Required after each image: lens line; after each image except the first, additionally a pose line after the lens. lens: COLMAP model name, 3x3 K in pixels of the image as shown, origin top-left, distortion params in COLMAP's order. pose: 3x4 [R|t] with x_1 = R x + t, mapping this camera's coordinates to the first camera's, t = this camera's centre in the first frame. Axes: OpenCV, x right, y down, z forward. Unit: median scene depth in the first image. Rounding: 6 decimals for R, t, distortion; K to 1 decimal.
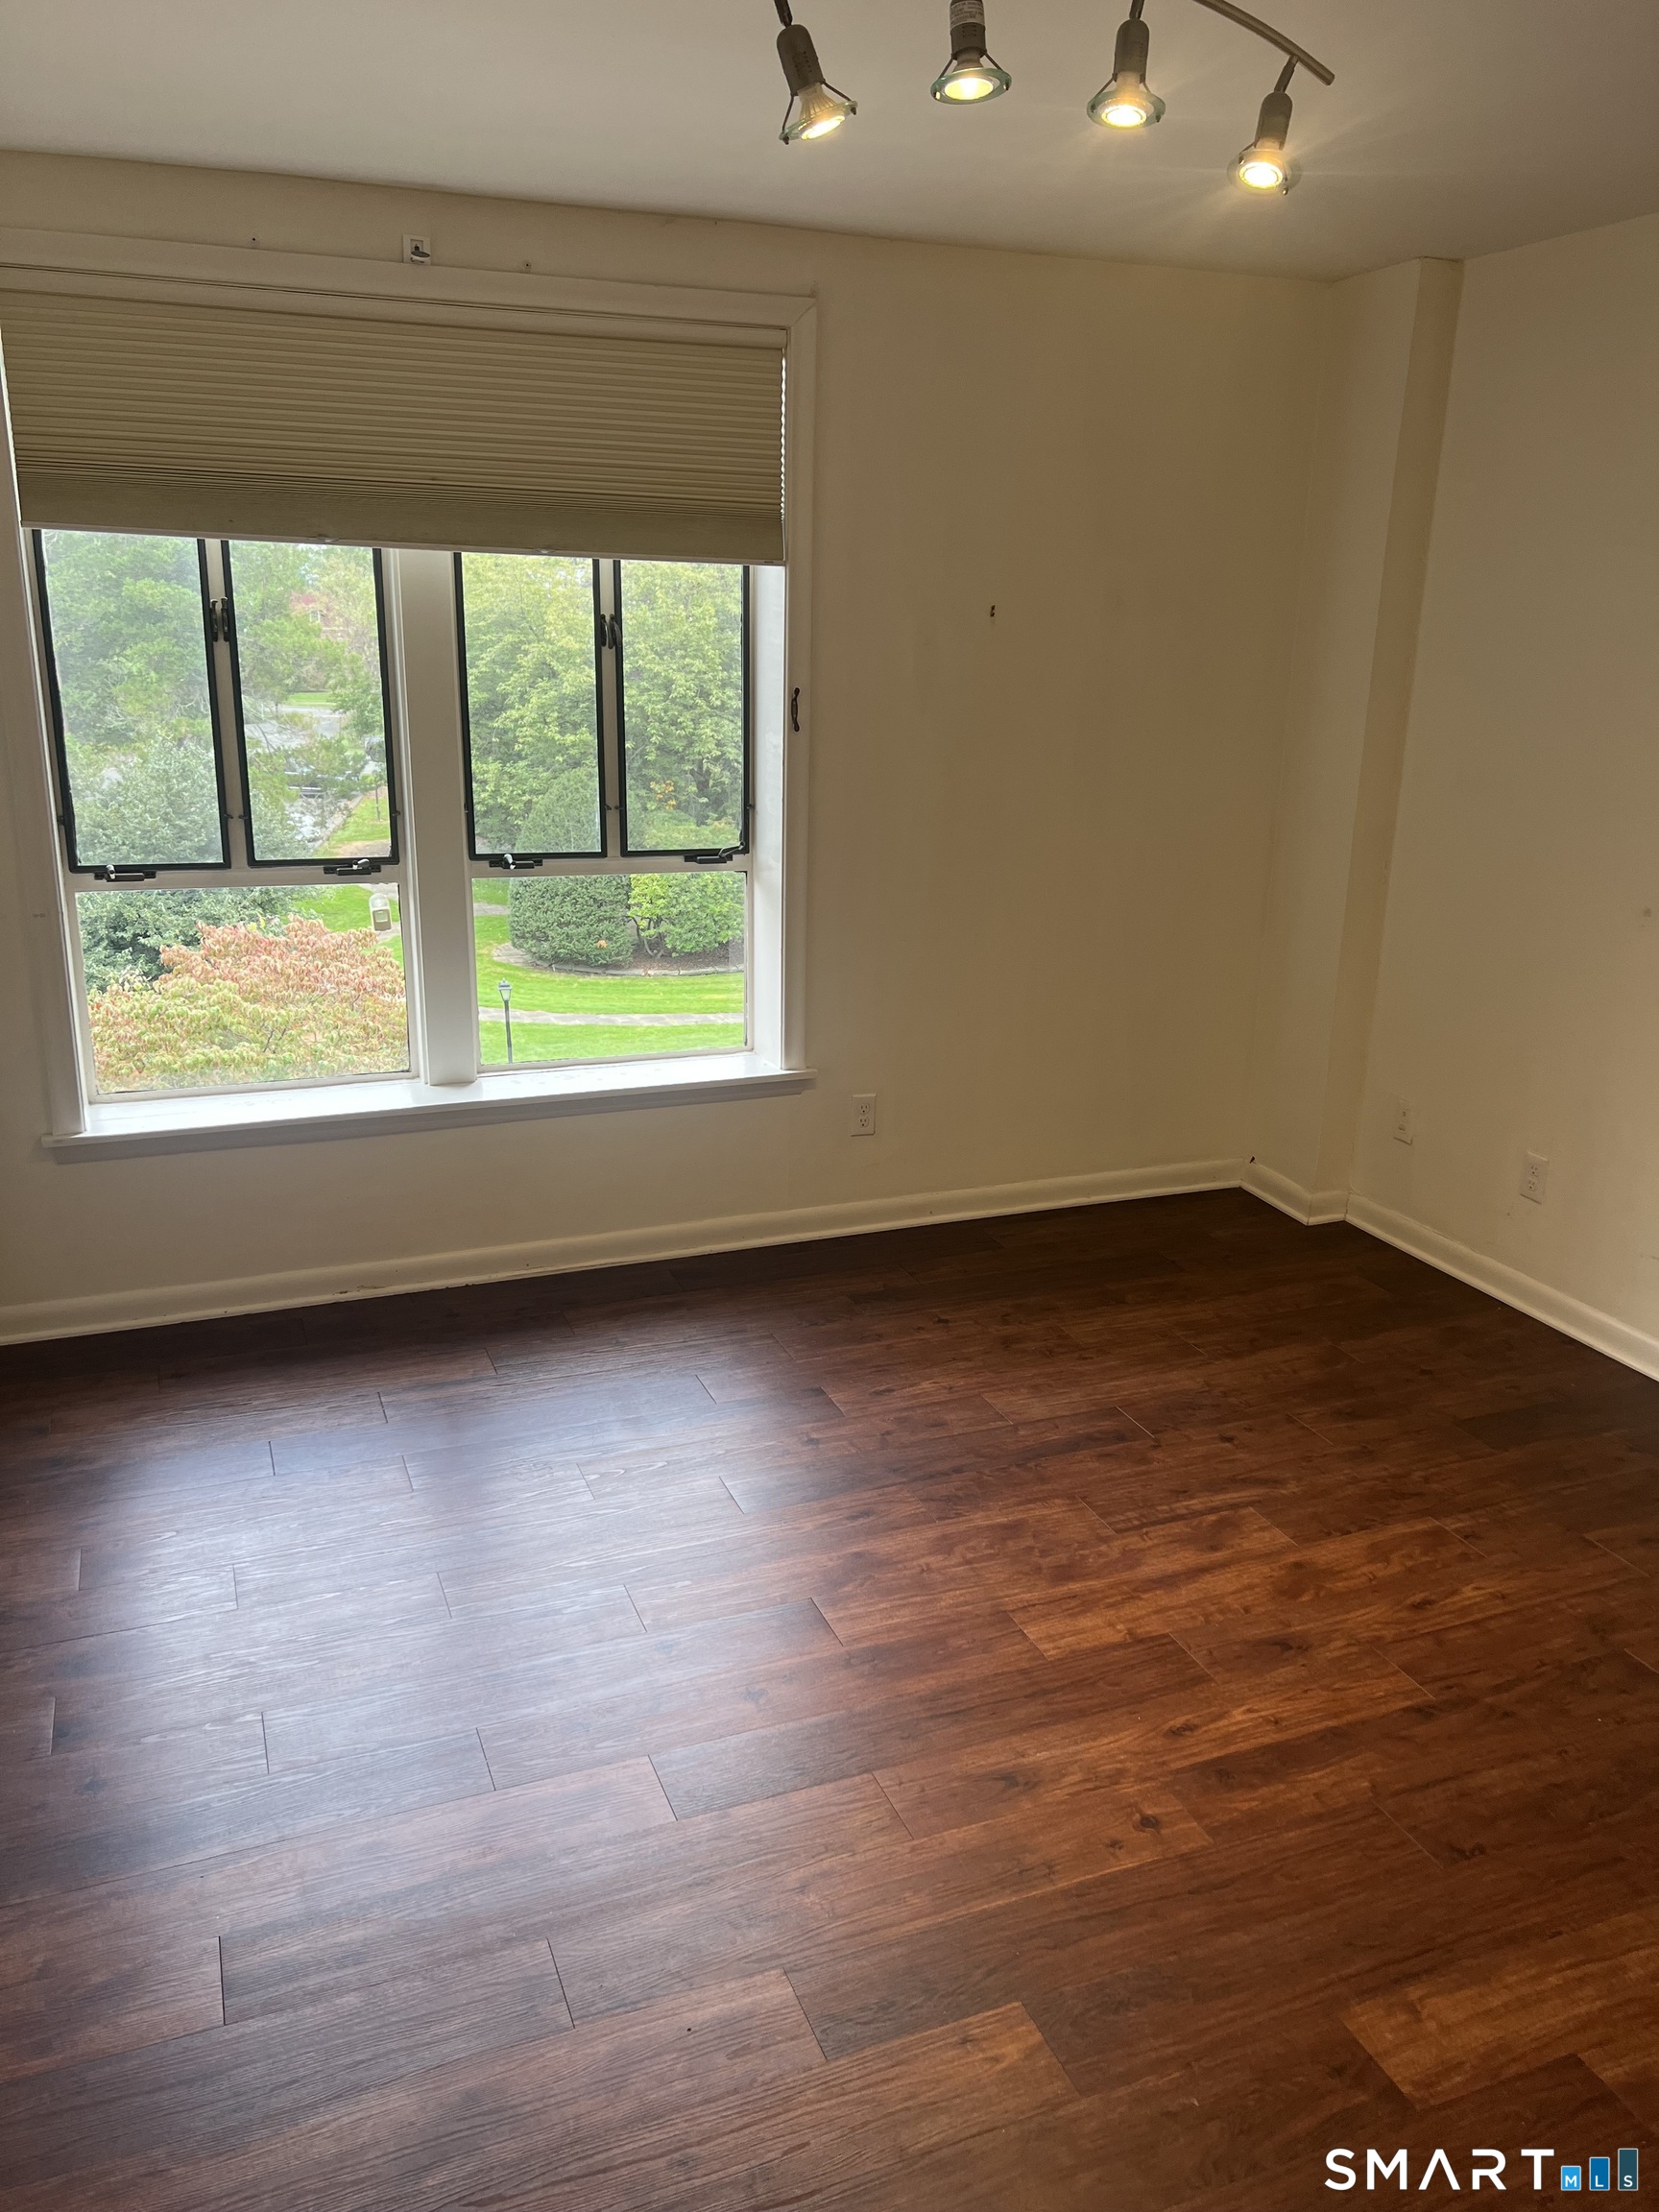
lens RADIAL K [[1663.0, 0, 826.7], [0, 1663.0, 1097.2], [0, 0, 1]] dist [0.066909, -0.065603]
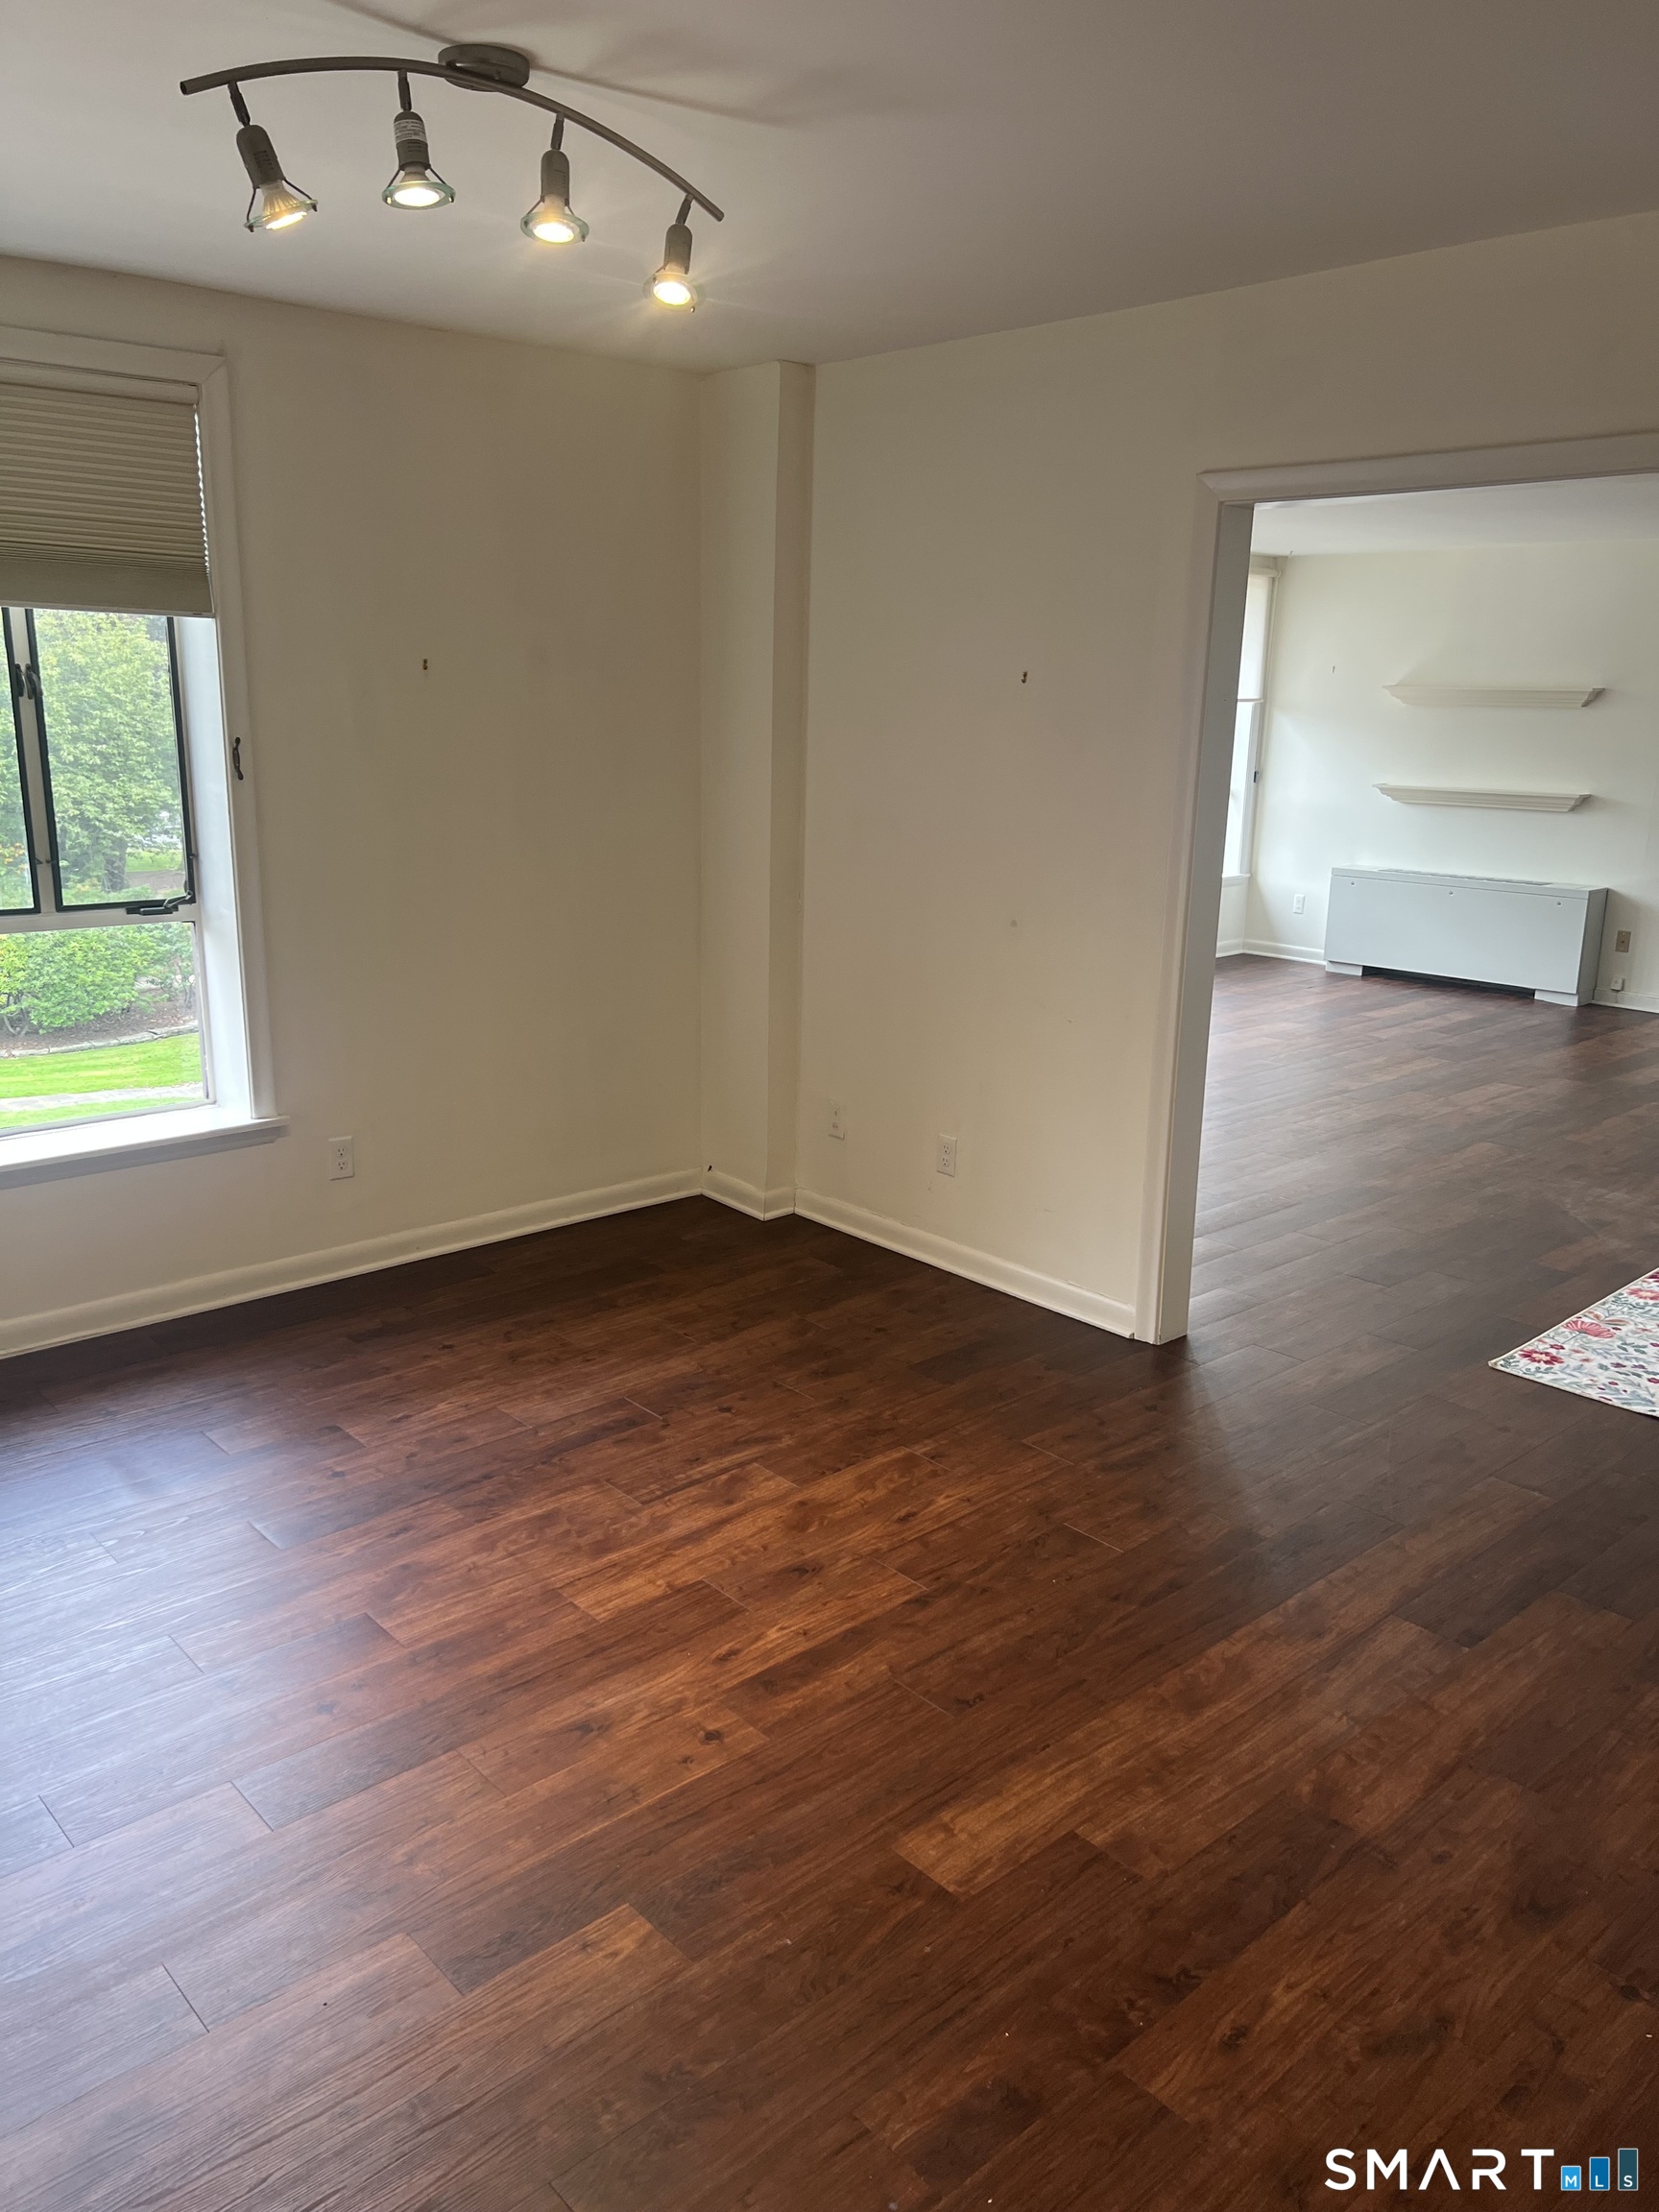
lens RADIAL K [[1663.0, 0, 808.4], [0, 1663.0, 1102.7], [0, 0, 1]] dist [0.066909, -0.065603]
pose [[0.939768, -0.083919, 0.331350, -0.072184], [0.092649, 0.995642, -0.010608, 0.023318], [-0.329016, 0.040668, 0.943448, -0.083020]]
